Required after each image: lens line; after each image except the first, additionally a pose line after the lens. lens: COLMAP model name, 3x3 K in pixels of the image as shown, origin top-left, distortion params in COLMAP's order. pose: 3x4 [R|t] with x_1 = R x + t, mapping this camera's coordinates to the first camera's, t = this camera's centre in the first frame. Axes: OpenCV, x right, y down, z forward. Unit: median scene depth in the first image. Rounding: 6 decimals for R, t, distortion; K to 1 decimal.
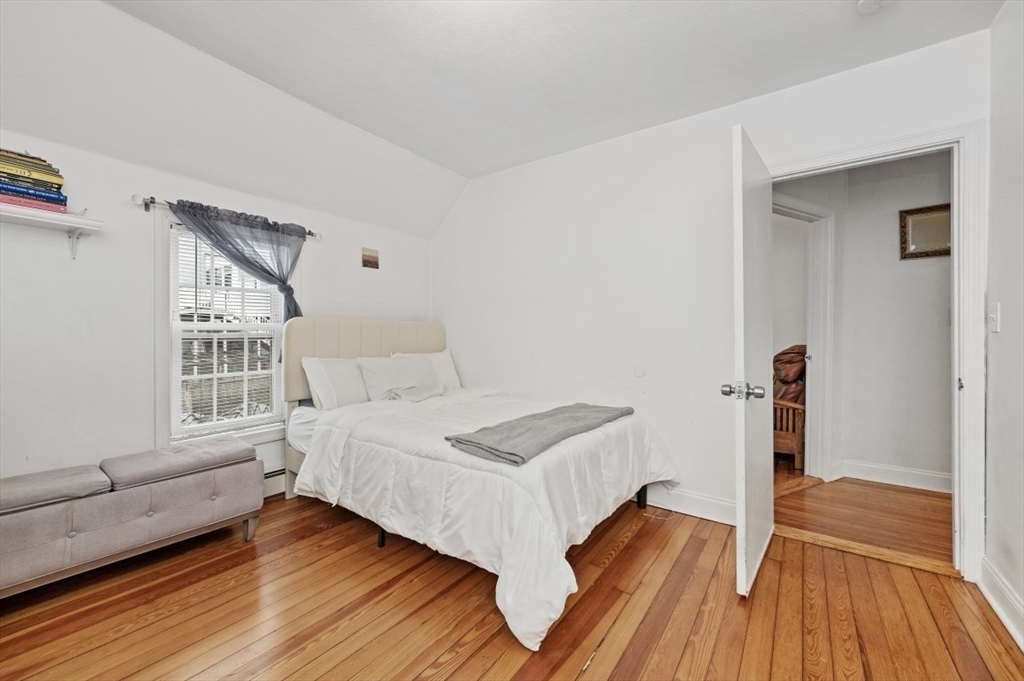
lens RADIAL K [[405.6, 0, 509.6], [0, 405.6, 334.6], [0, 0, 1]] dist [0.008201, 0.000365]
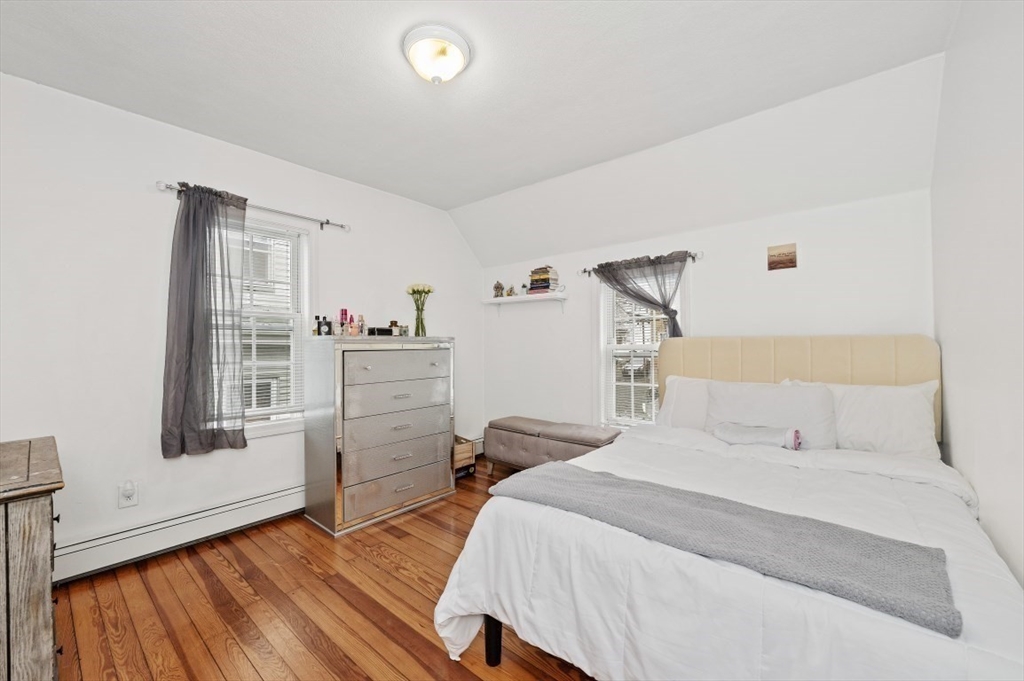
lens RADIAL K [[405.6, 0, 512.3], [0, 405.6, 343.7], [0, 0, 1]] dist [0.008201, 0.000365]
pose [[-0.085108, -0.012407, -0.996294, 0.597938], [0.004553, 0.999907, -0.012841, -0.015103], [0.996361, -0.005629, -0.085044, 0.674267]]
